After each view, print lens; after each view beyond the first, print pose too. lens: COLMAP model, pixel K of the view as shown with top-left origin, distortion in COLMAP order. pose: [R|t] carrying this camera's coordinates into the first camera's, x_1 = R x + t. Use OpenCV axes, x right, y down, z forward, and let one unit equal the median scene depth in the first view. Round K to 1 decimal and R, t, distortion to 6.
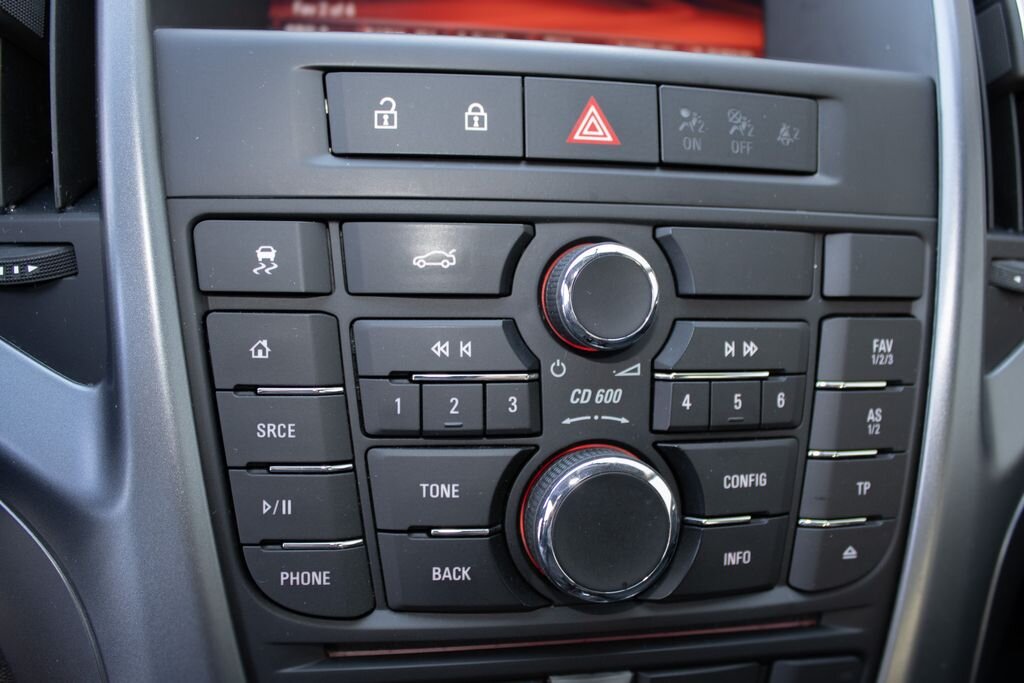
lens RADIAL K [[942.7, 0, 508.8], [0, 942.7, 349.0], [0, 0, 1]] dist [-0.094125, 0.000000]
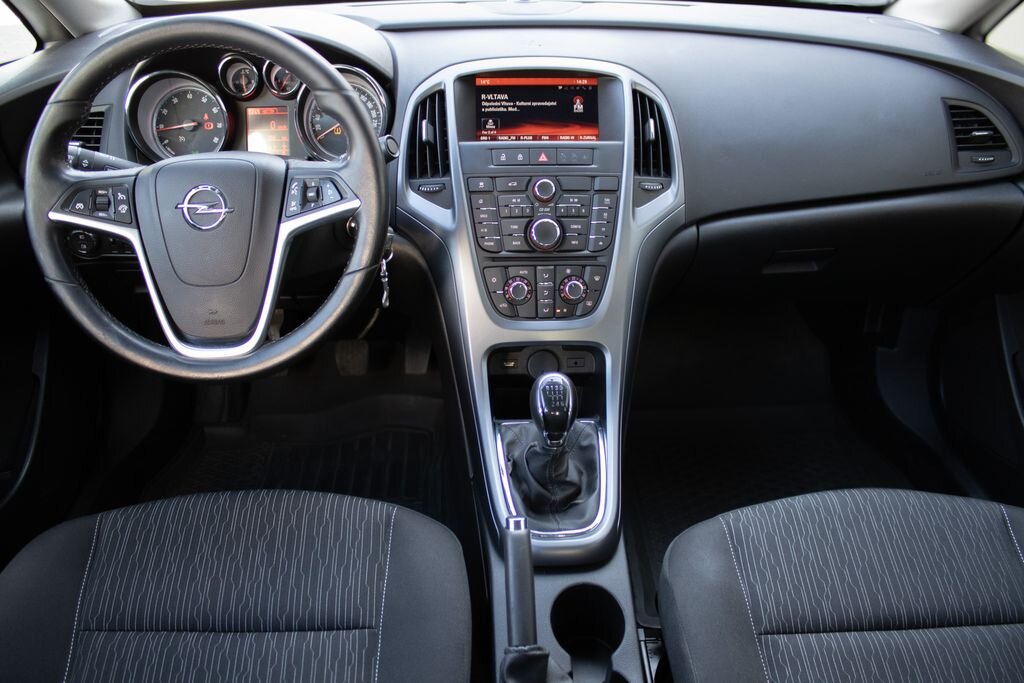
lens RADIAL K [[843.3, 0, 513.0], [0, 843.3, 338.5], [0, 0, 1]] dist [-0.160546, 0.133562]
pose [[0.989643, -0.015433, -0.142716, 0.563426], [0.014509, 0.999866, -0.007516, 0.782536], [0.142813, 0.005368, 0.989735, -3.545576]]
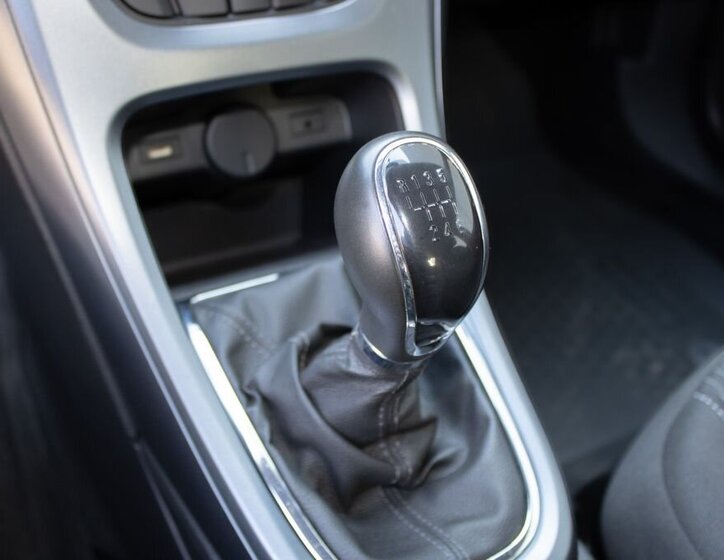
lens RADIAL K [[779.0, 0, 358.0], [0, 779.0, 279.0], [0, 0, 1]] dist [-0.096373, 0.000000]
pose [[0.951770, -0.209690, 0.223972, -0.186223], [0.160247, 0.962263, 0.219932, 0.859555], [-0.261638, -0.173434, 0.949456, -0.650553]]
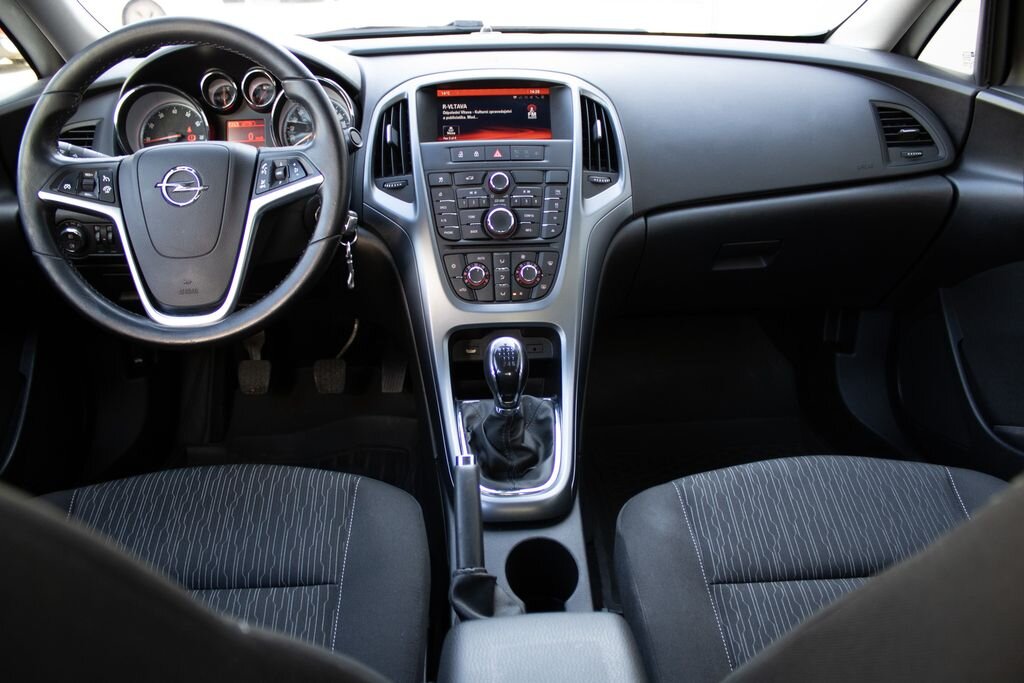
lens RADIAL K [[843.3, 0, 513.2], [0, 843.3, 342.6], [0, 0, 1]] dist [-0.160546, 0.133562]
pose [[0.989237, -0.049791, -0.137592, 0.805916], [0.034211, 0.992964, -0.113365, 1.434499], [0.142268, 0.107438, 0.983980, -3.740109]]
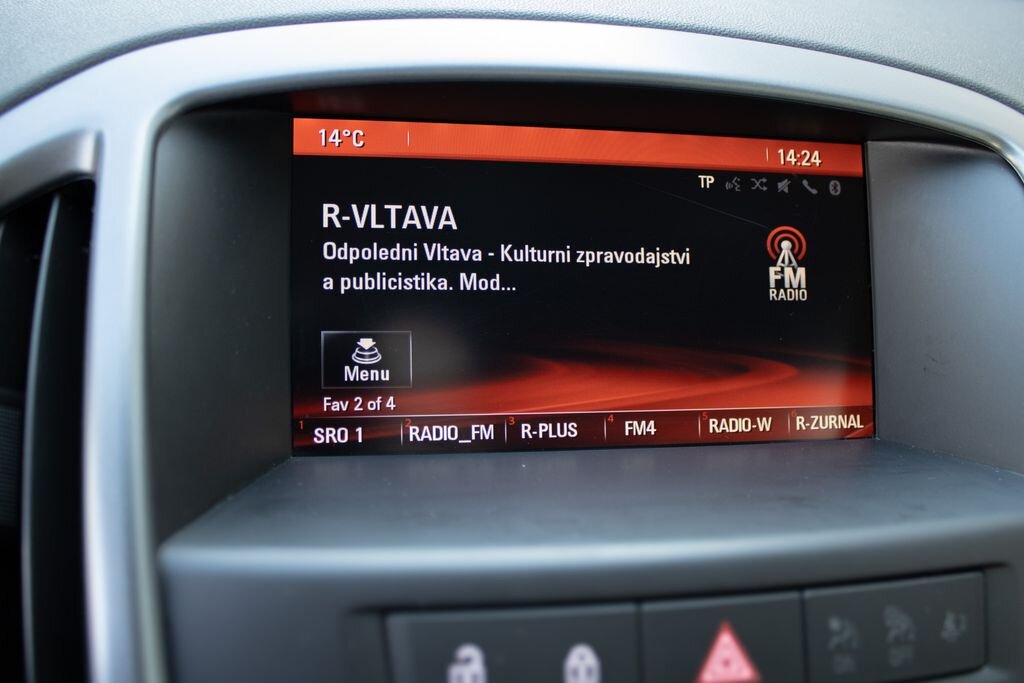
lens RADIAL K [[942.7, 0, 516.3], [0, 942.7, 343.3], [0, 0, 1]] dist [-0.094125, 0.000000]
pose [[0.999706, -0.015246, 0.018839, -0.095606], [0.016732, 0.996537, -0.081454, -0.438804], [-0.017532, 0.081745, 0.996499, 0.206095]]
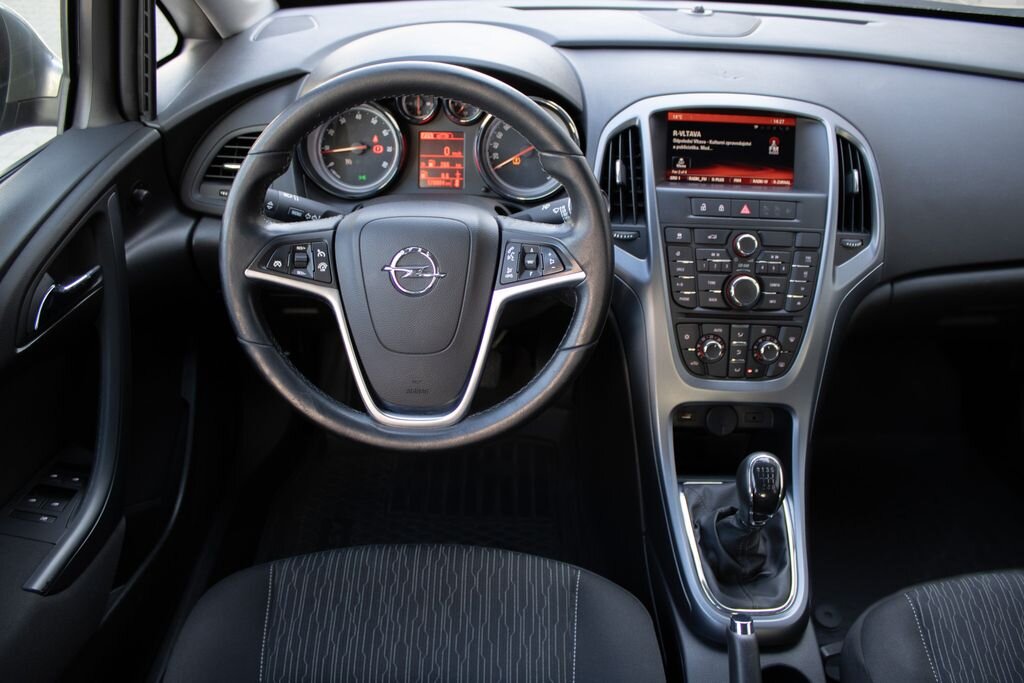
lens RADIAL K [[843.3, 0, 512.6], [0, 843.3, 341.2], [0, 0, 1]] dist [-0.160546, 0.133562]
pose [[0.983437, 0.041833, -0.176355, -0.306891], [-0.029363, 0.996919, 0.072740, 0.161314], [0.178855, -0.066356, 0.981635, -3.460668]]
